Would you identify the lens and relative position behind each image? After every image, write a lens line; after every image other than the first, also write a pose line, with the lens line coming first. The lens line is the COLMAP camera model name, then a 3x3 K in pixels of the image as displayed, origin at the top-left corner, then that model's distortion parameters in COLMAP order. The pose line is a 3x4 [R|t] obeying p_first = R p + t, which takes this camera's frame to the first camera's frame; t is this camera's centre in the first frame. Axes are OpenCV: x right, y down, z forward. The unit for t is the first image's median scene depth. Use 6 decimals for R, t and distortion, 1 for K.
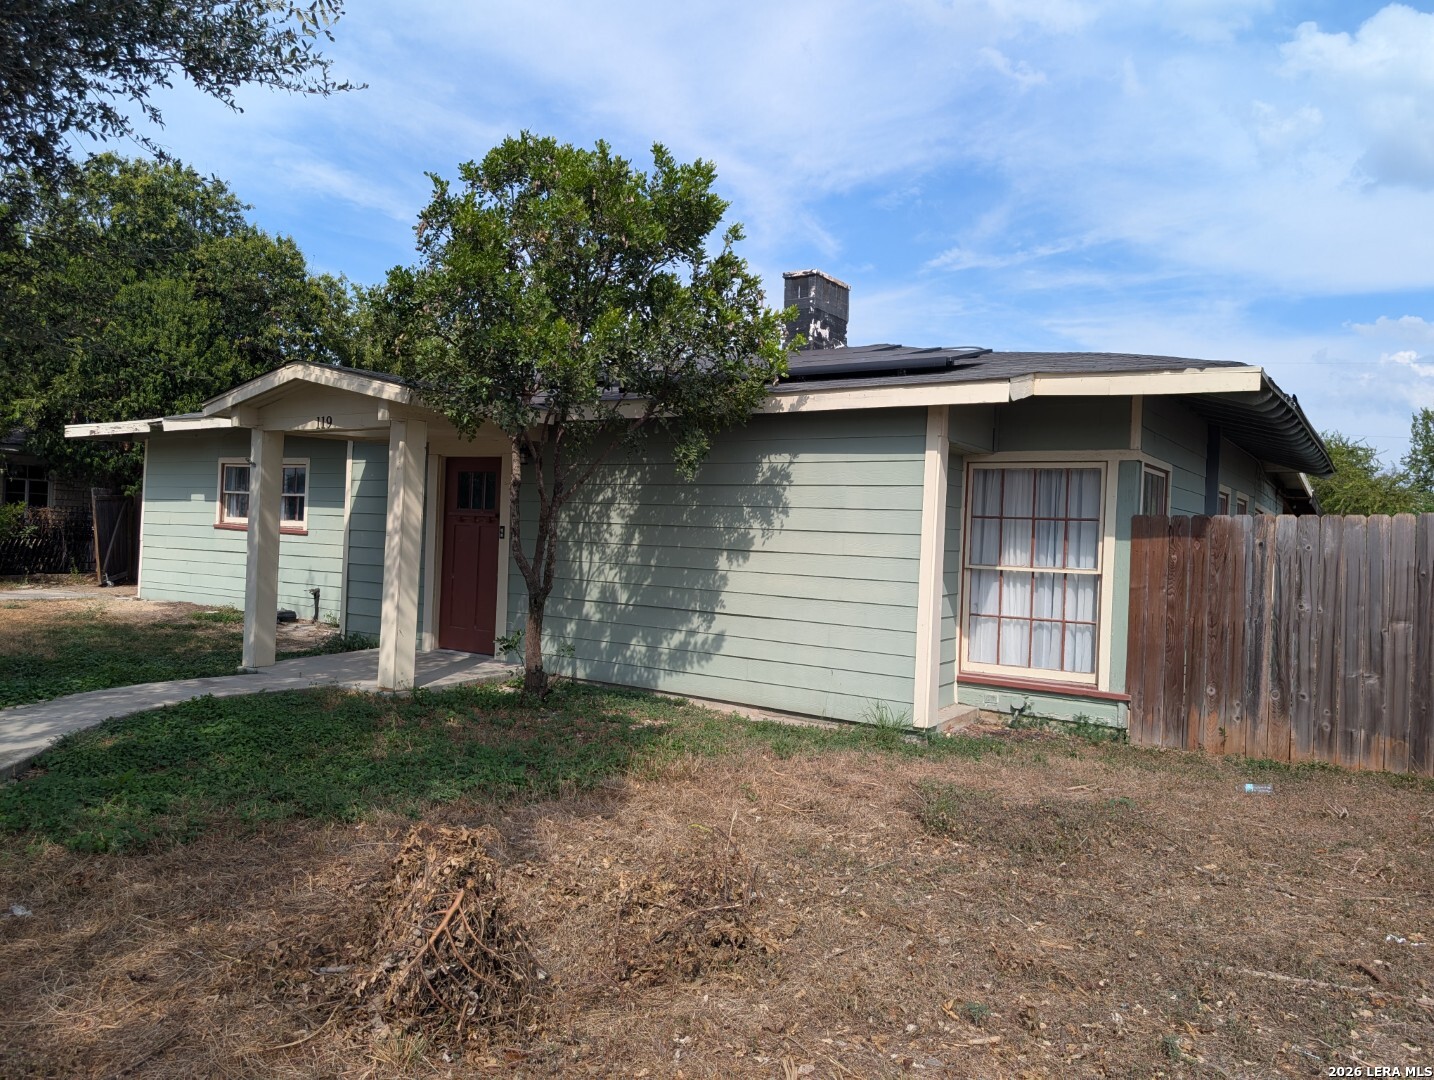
lens RADIAL K [[1029.1, 0, 718.1], [0, 1029.1, 541.8], [0, 0, 1]] dist [0.034508, -0.042235]
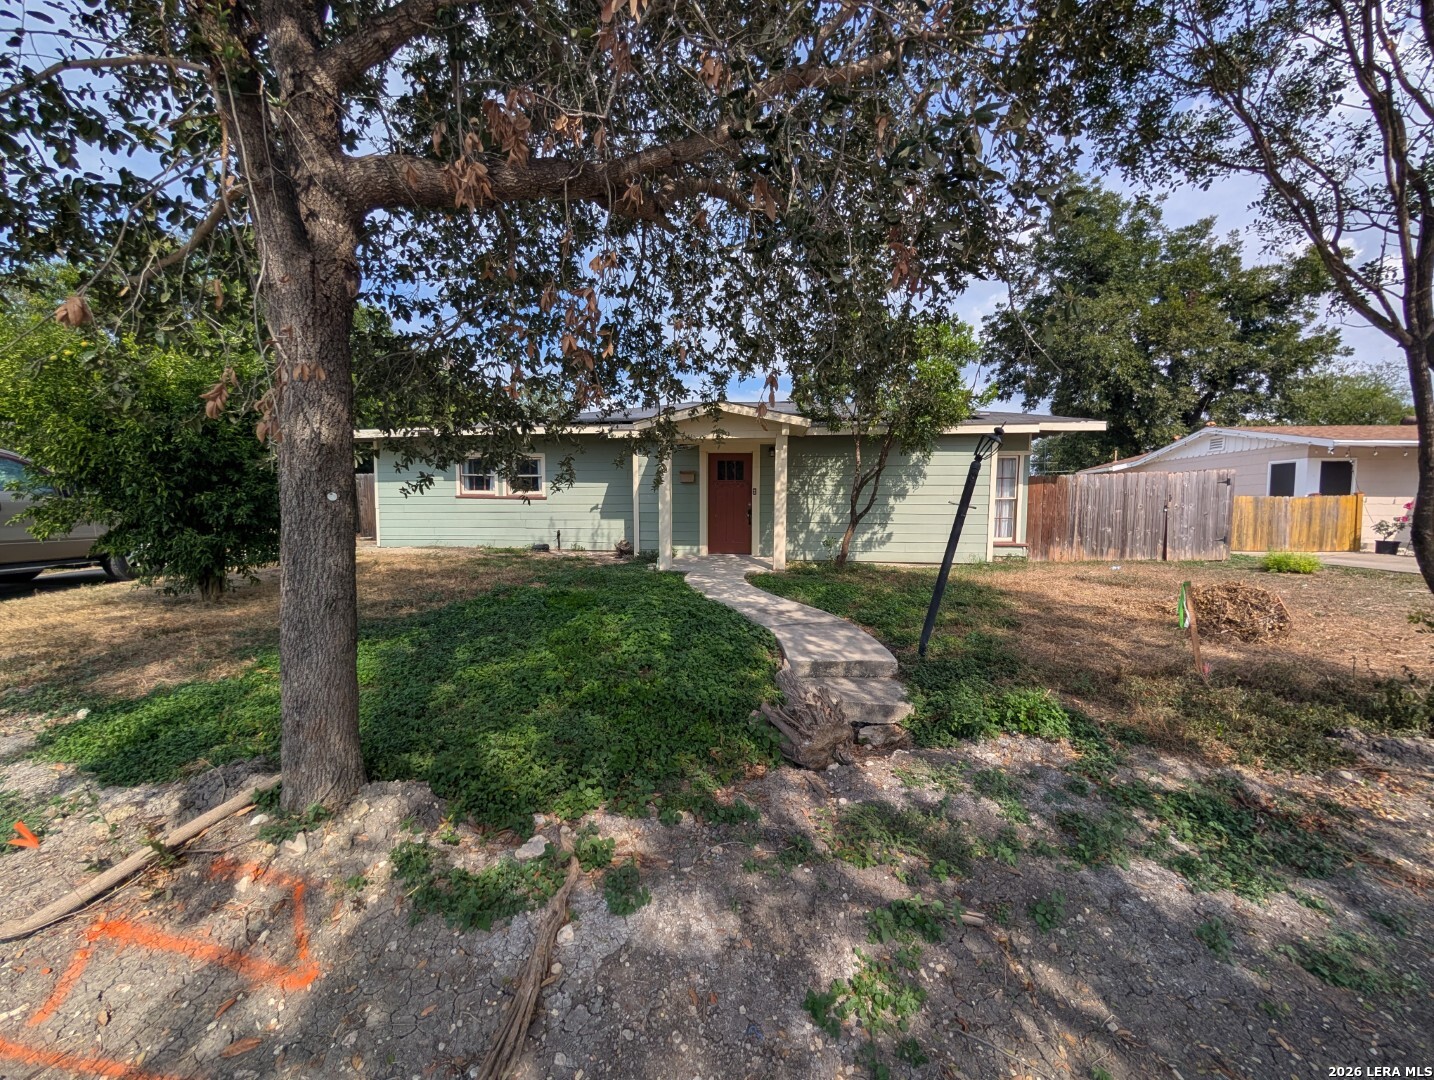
lens RADIAL K [[545.2, 0, 720.6], [0, 545.2, 534.5], [0, 0, 1]] dist [-0.000191, -0.000027]
pose [[0.885625, -0.068525, 0.459318, -0.825363], [0.036369, 0.996250, 0.078504, -0.012245], [-0.462975, -0.052820, 0.884796, 0.113075]]
